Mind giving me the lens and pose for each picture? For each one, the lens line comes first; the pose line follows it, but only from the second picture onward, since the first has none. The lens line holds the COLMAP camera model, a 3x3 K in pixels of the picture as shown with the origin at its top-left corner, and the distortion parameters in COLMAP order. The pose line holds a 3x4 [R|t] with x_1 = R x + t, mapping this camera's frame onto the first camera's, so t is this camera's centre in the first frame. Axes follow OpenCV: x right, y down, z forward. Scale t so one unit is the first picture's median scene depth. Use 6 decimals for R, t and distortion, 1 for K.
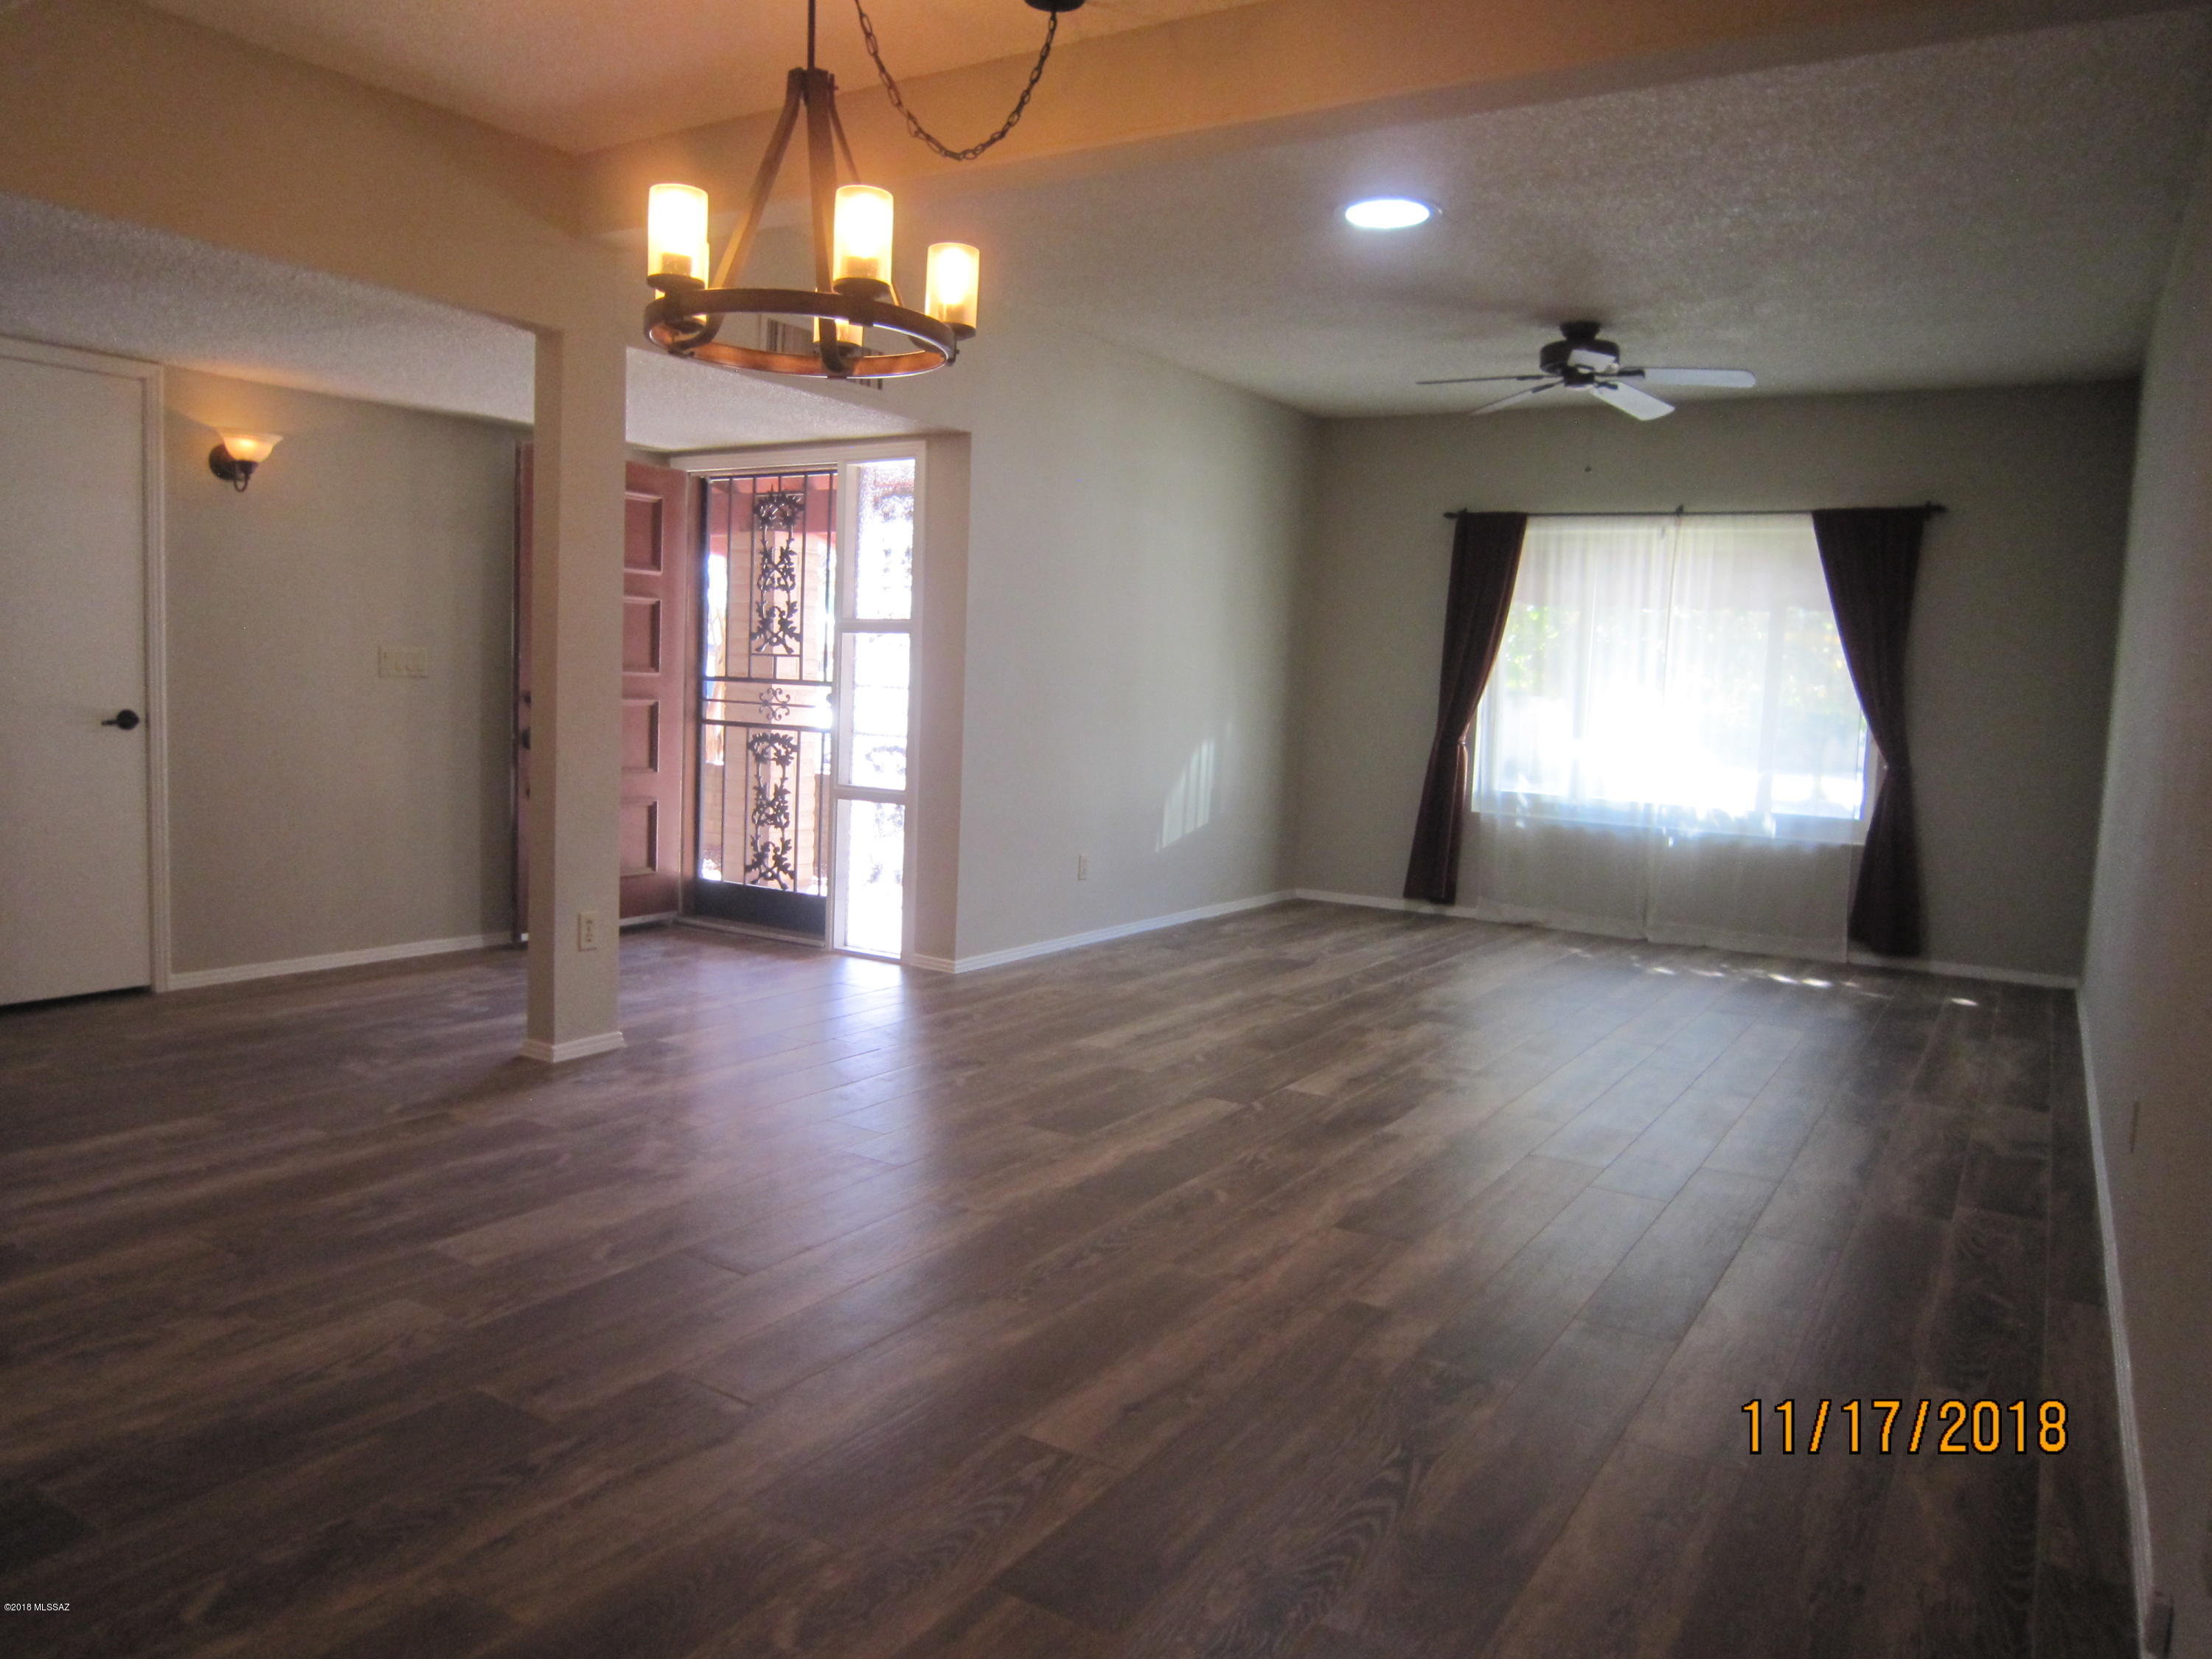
lens RADIAL K [[1575.0, 0, 1107.4], [0, 1575.0, 830.0], [0, 0, 1]] dist [-0.059709, 0.024938]
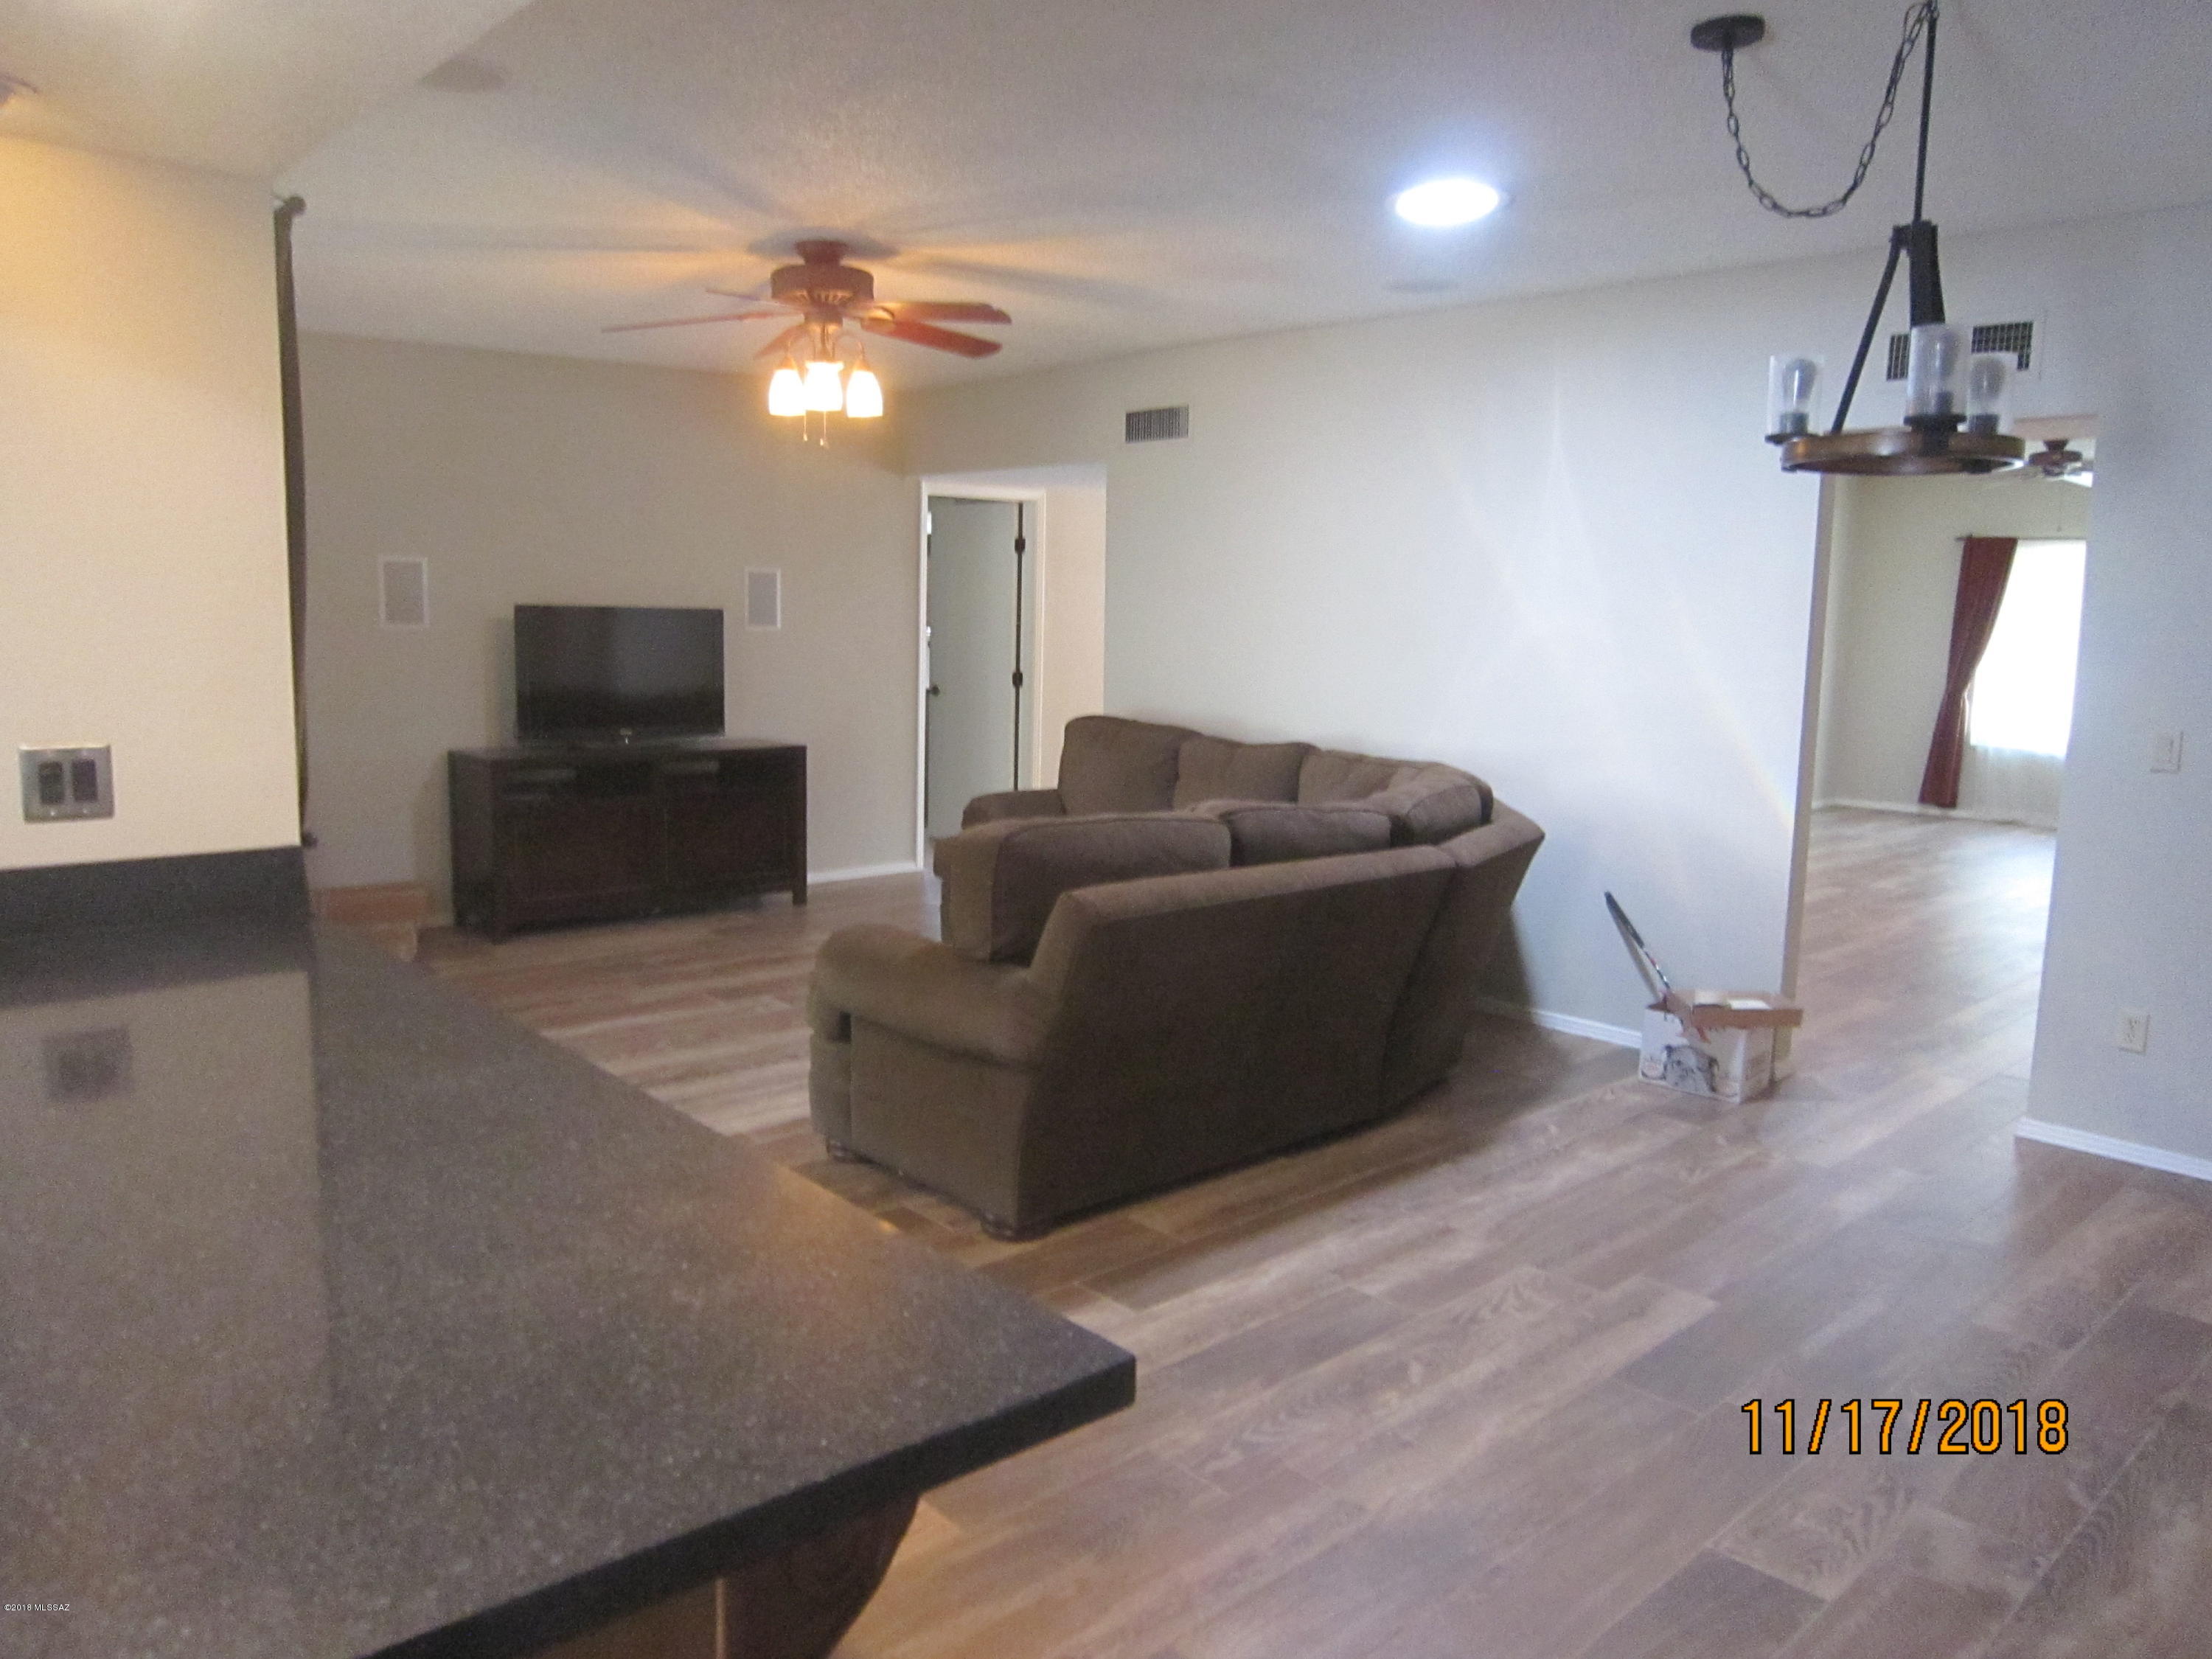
lens RADIAL K [[1575.0, 0, 1100.0], [0, 1575.0, 836.0], [0, 0, 1]] dist [-0.059709, 0.024938]
pose [[0.962597, 0.019623, -0.270225, -0.160133], [-0.007000, 0.998842, 0.047599, 0.010583], [0.270846, -0.043928, 0.961620, -0.622466]]
